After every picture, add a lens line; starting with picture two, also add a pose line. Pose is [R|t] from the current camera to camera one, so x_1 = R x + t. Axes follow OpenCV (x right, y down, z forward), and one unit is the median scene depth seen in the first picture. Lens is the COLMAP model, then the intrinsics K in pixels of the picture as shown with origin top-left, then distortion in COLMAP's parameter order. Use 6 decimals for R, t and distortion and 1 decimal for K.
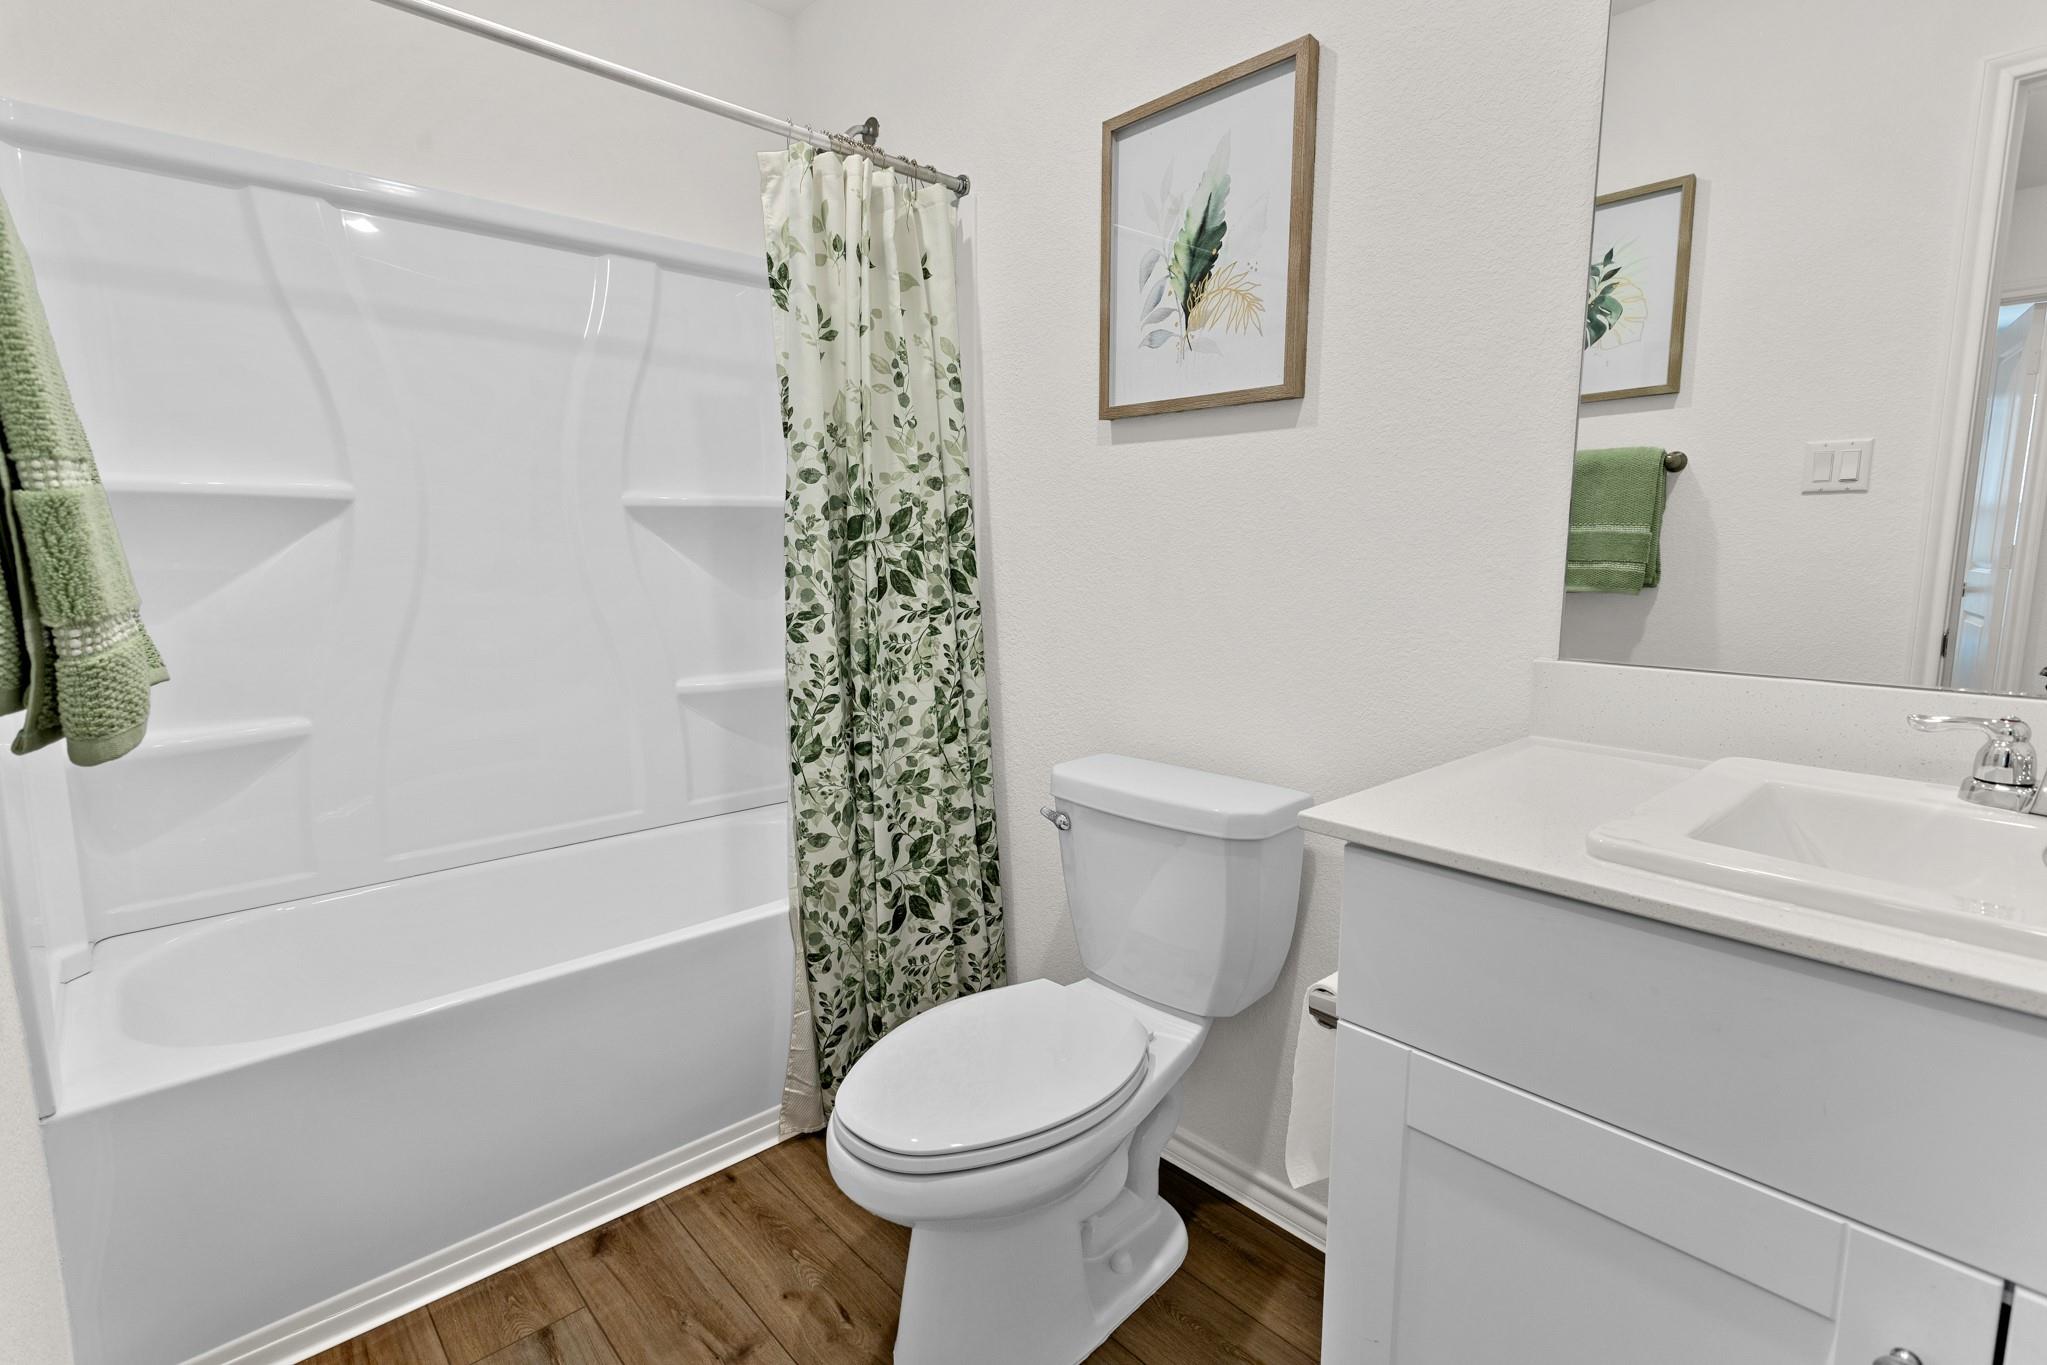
lens RADIAL K [[990.4, 0, 1020.5], [0, 990.4, 687.5], [0, 0, 1]] dist [-0.008995, 0.011305]
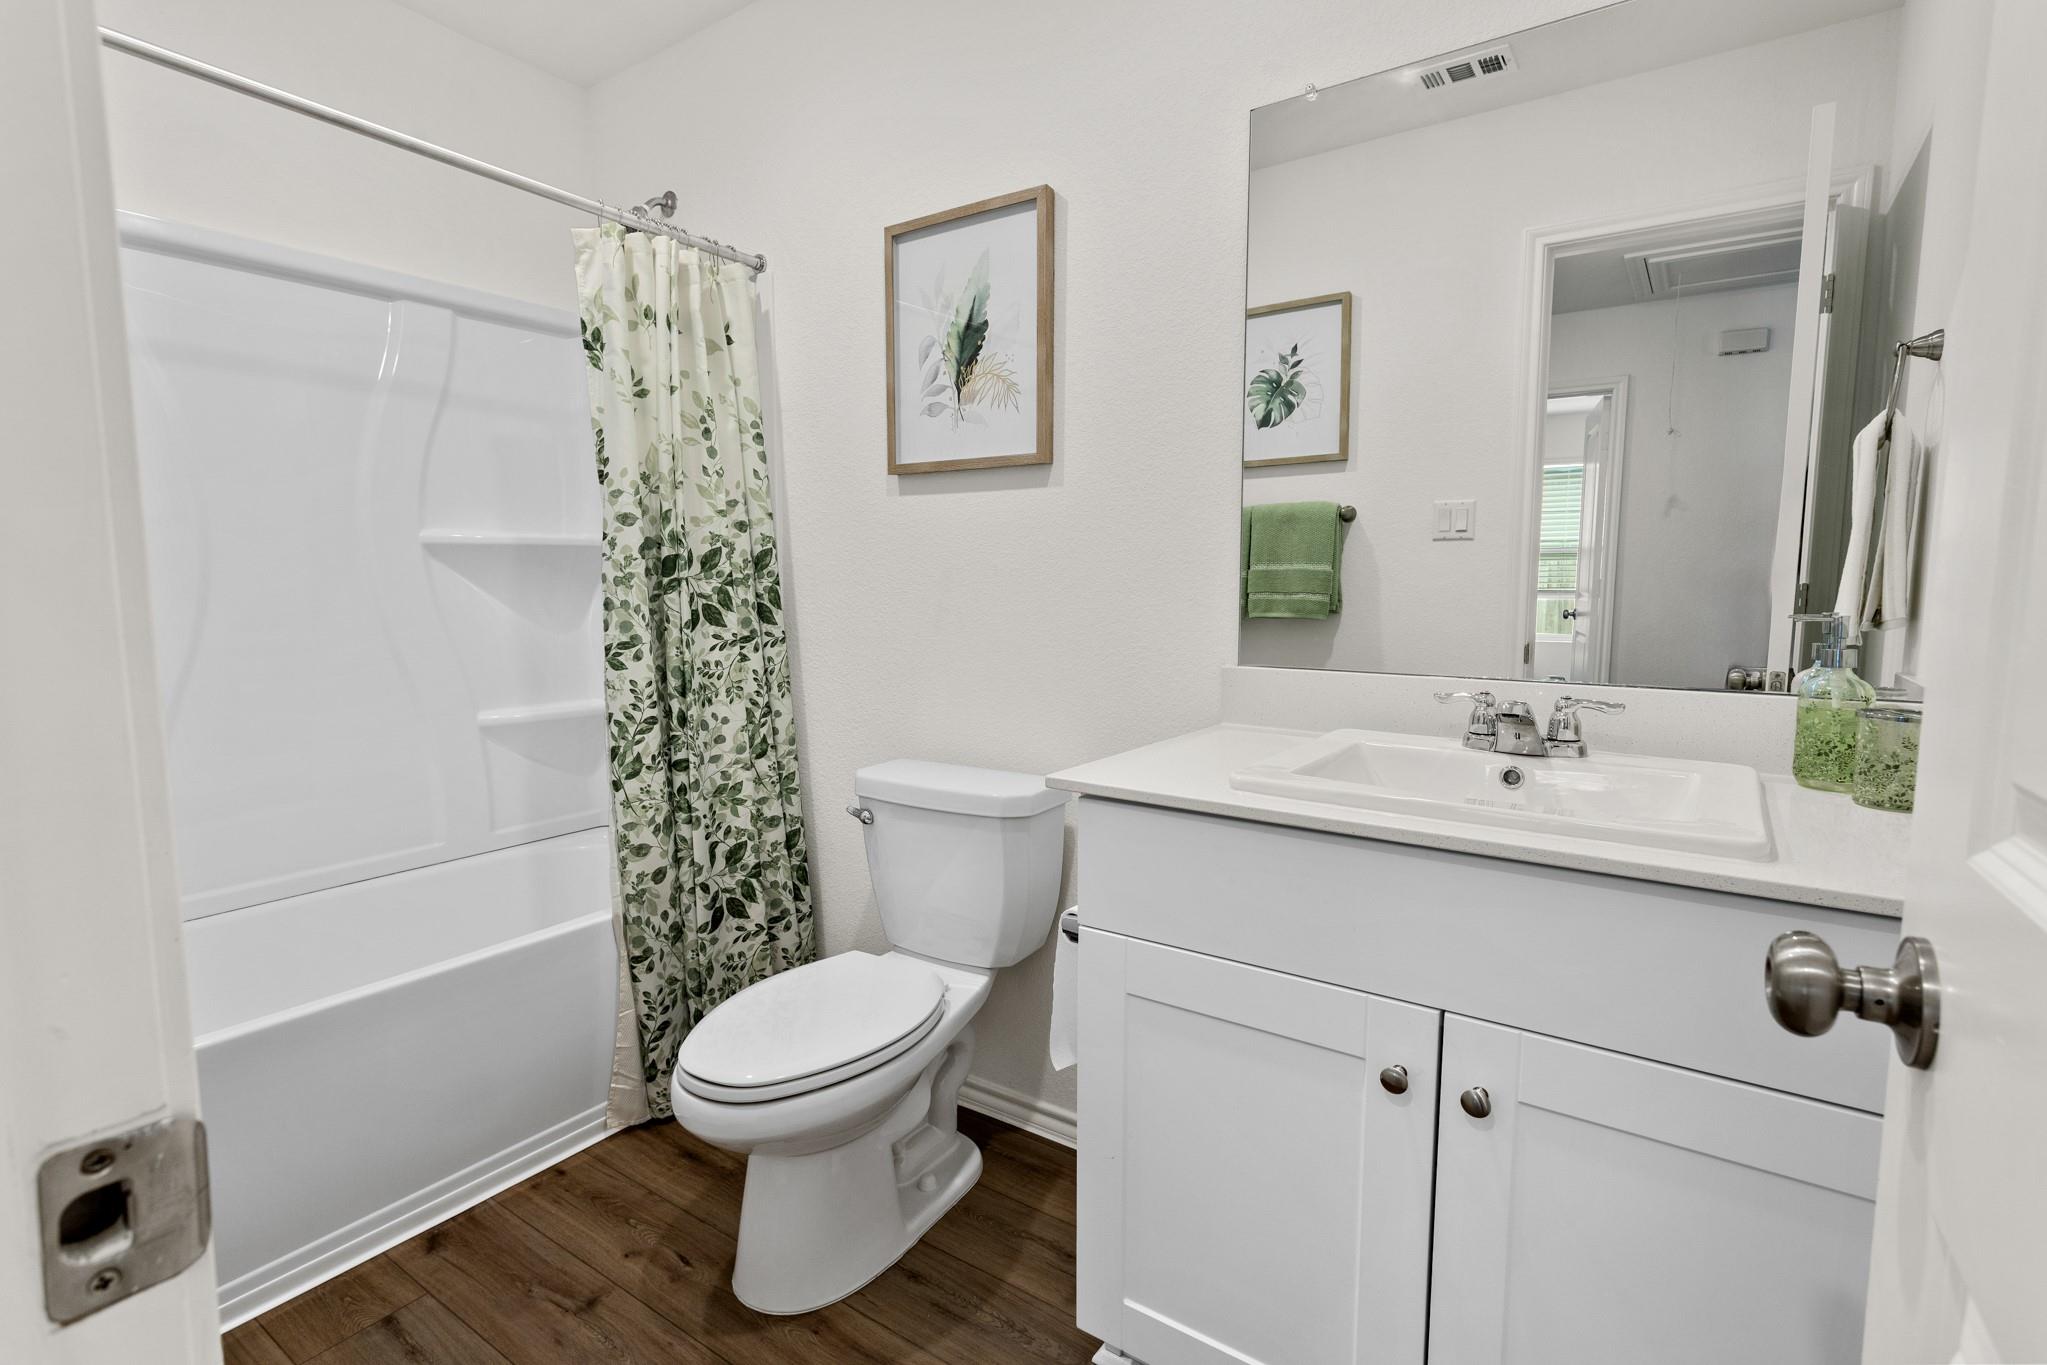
lens RADIAL K [[990.4, 0, 1020.5], [0, 990.4, 687.5], [0, 0, 1]] dist [-0.008995, 0.011305]
pose [[0.977359, -0.024529, 0.210160, -0.018455], [0.031667, 0.999028, -0.030667, 0.021022], [-0.209203, 0.036628, 0.977186, -0.158749]]
